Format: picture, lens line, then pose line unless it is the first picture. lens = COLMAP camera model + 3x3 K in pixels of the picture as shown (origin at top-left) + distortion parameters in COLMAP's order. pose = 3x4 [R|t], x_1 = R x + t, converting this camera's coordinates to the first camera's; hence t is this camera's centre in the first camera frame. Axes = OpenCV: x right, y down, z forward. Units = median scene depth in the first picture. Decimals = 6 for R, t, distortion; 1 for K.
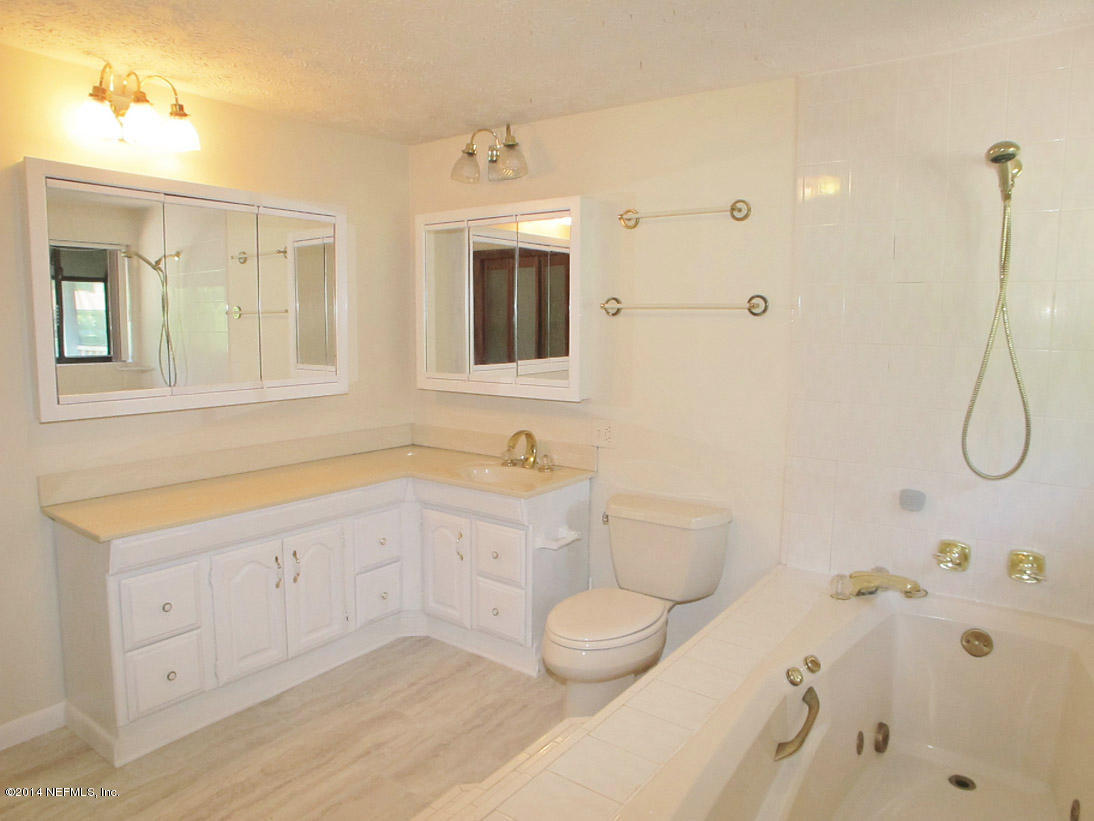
lens RADIAL K [[725.5, 0, 547.5], [0, 725.5, 401.0], [0, 0, 1]] dist [-0.136423, 0.087521]
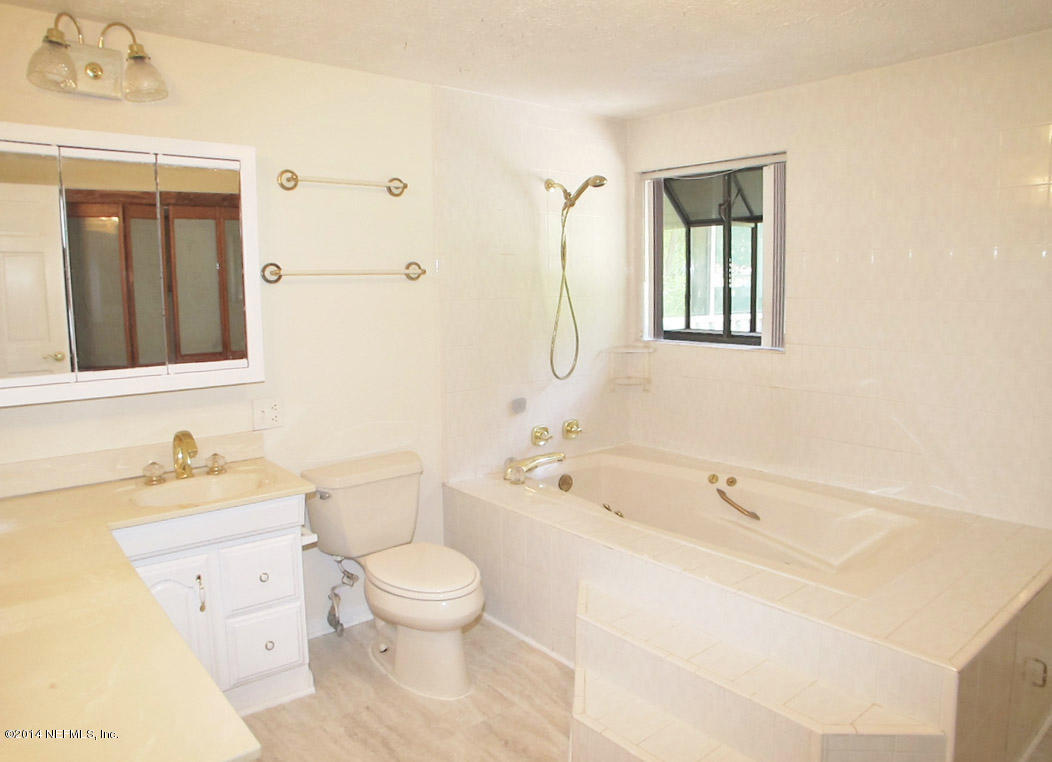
lens RADIAL K [[762.1, 0, 526.0], [0, 762.1, 381.0], [0, 0, 1]] dist [-0.007060, -0.002736]
pose [[0.265065, -0.131451, 0.955228, -0.767054], [0.132677, 0.986213, 0.098898, -0.049238], [-0.955059, 0.100522, 0.278851, 0.437753]]
